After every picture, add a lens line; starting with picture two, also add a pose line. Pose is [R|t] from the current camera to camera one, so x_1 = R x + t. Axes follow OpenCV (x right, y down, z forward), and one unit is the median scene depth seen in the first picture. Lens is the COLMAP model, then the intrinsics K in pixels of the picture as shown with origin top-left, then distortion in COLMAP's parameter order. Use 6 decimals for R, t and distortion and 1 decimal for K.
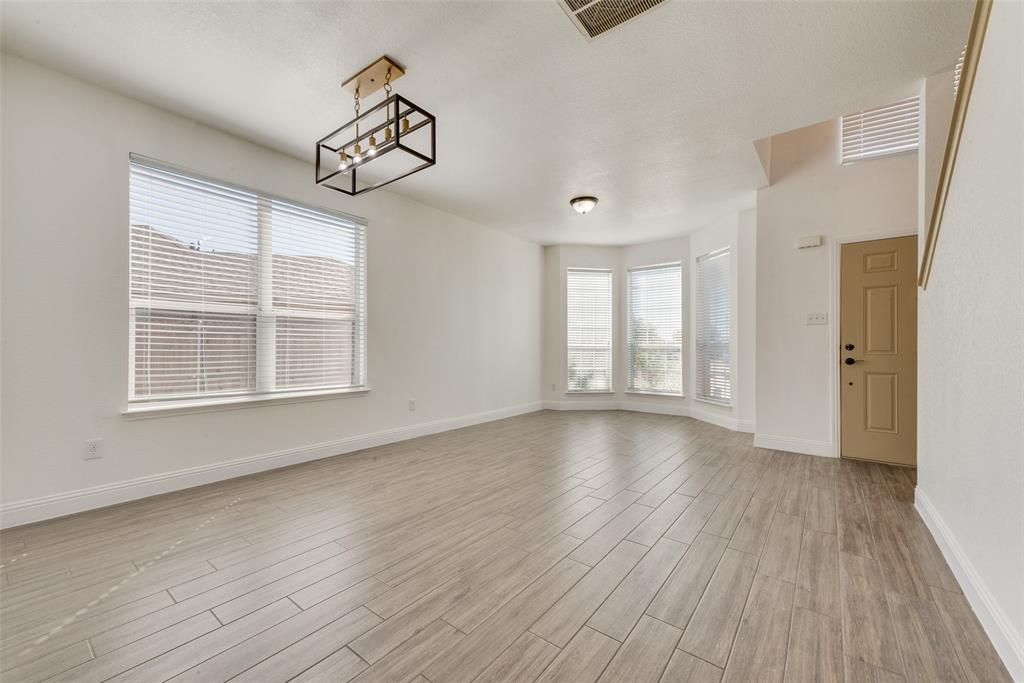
lens RADIAL K [[402.6, 0, 512.9], [0, 402.6, 344.3], [0, 0, 1]] dist [0.014286, -0.001656]
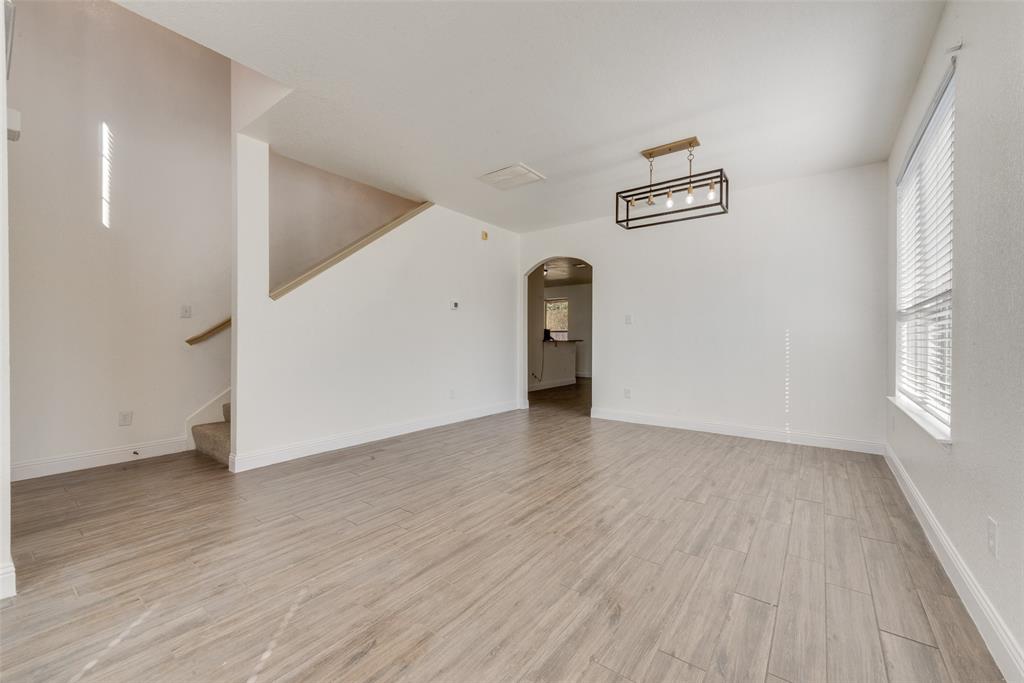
lens RADIAL K [[402.6, 0, 512.3], [0, 402.6, 342.0], [0, 0, 1]] dist [0.014286, -0.001656]
pose [[-0.999908, -0.004038, -0.012957, 0.083993], [-0.003978, 0.999981, -0.004661, 0.005736], [0.012975, -0.004609, -0.999905, 0.964034]]
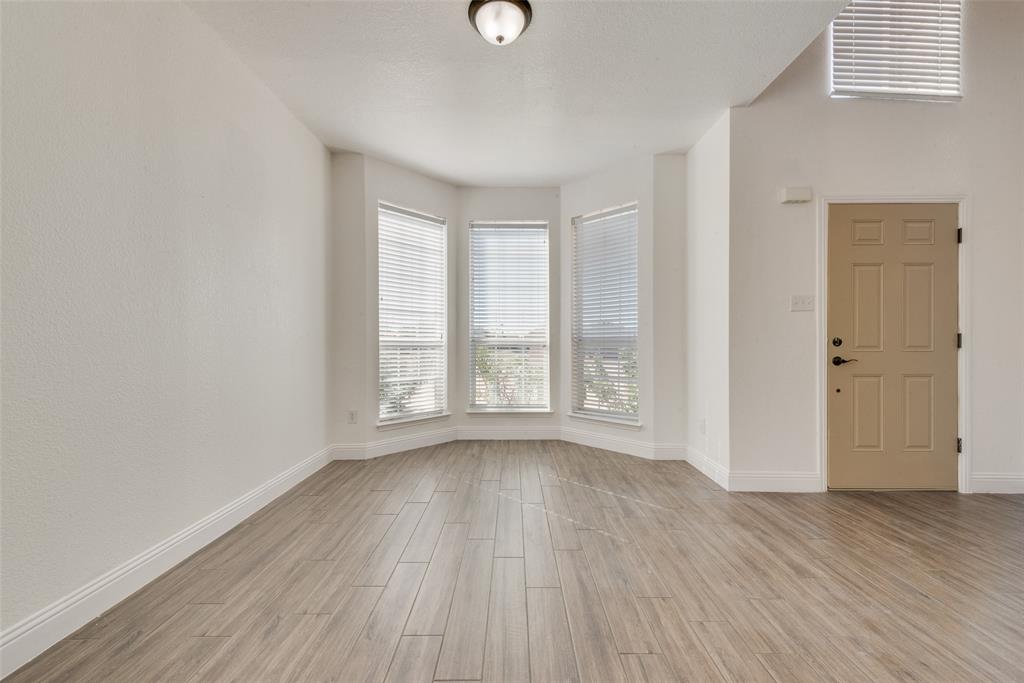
lens RADIAL K [[402.6, 0, 515.2], [0, 402.6, 342.5], [0, 0, 1]] dist [0.014286, -0.001656]
pose [[0.787151, -0.000603, 0.616760, -0.064076], [-0.002408, 0.999989, 0.004052, 0.003644], [-0.616755, -0.004675, 0.787141, 0.476171]]
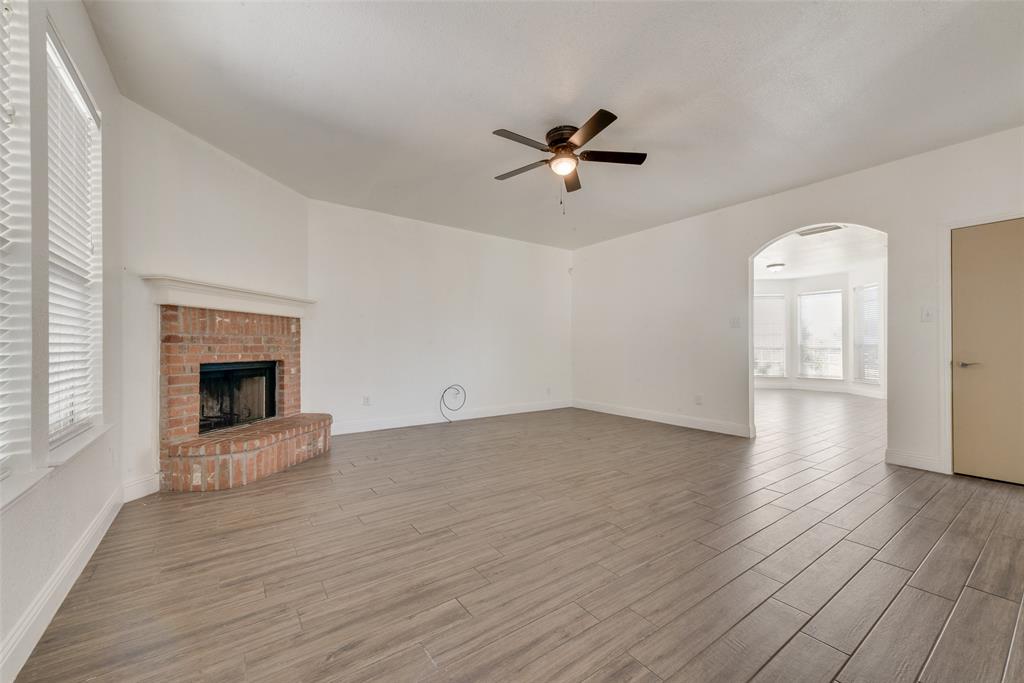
lens RADIAL K [[402.6, 0, 511.4], [0, 402.6, 345.1], [0, 0, 1]] dist [0.014286, -0.001656]
pose [[0.958548, -0.005759, -0.284874, -0.329536], [0.006026, 0.999982, 0.000060, -0.006465], [0.284869, -0.001774, 0.958565, -0.797755]]
